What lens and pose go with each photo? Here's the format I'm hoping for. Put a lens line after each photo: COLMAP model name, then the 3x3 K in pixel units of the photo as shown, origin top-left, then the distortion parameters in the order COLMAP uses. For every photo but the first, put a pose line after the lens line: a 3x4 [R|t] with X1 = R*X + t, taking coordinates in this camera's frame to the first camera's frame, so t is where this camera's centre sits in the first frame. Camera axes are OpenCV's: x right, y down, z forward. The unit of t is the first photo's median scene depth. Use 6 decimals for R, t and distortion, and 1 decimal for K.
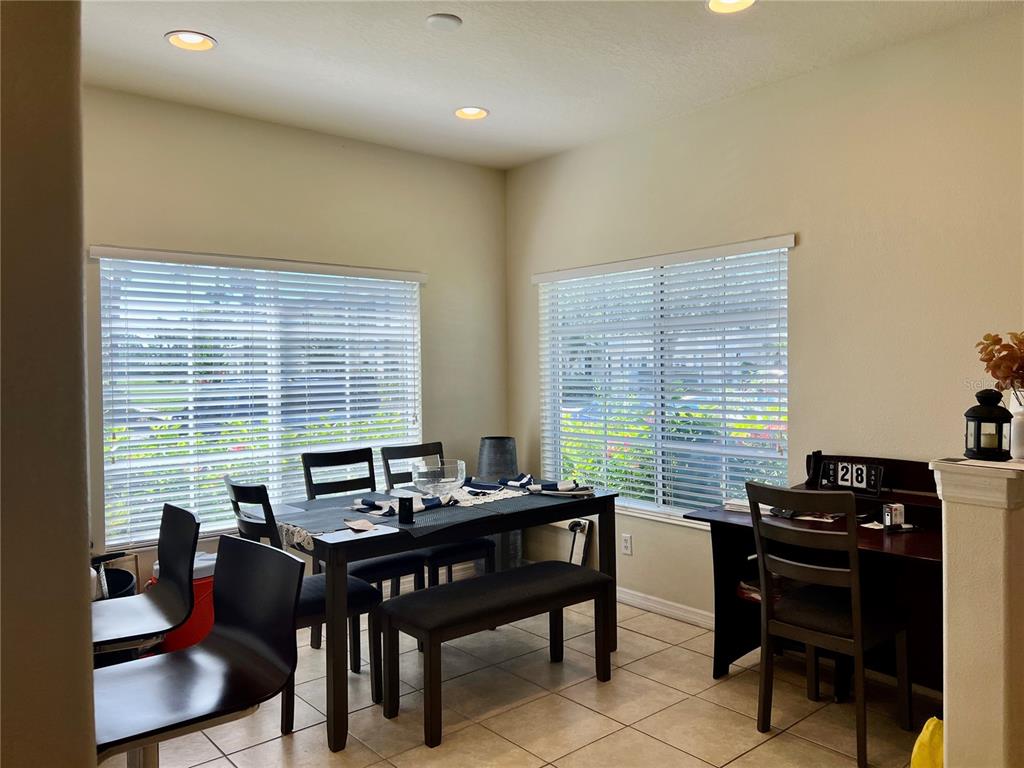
lens RADIAL K [[756.8, 0, 512.0], [0, 756.8, 384.0], [0, 0, 1]] dist [0.063024, -0.000476]
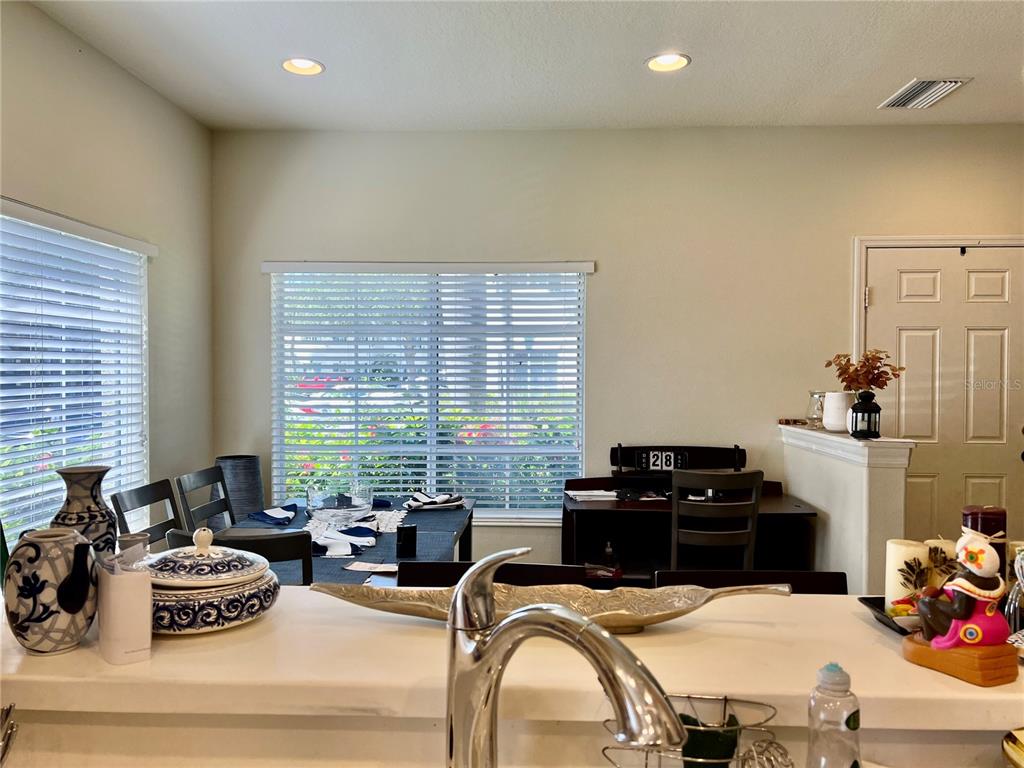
lens RADIAL K [[756.8, 0, 512.0], [0, 756.8, 384.0], [0, 0, 1]] dist [0.063024, -0.000476]
pose [[0.675837, 0.001084, 0.737051, -0.587343], [0.004828, 0.999971, -0.005898, -0.001247], [-0.737036, 0.007545, 0.675812, 0.307724]]
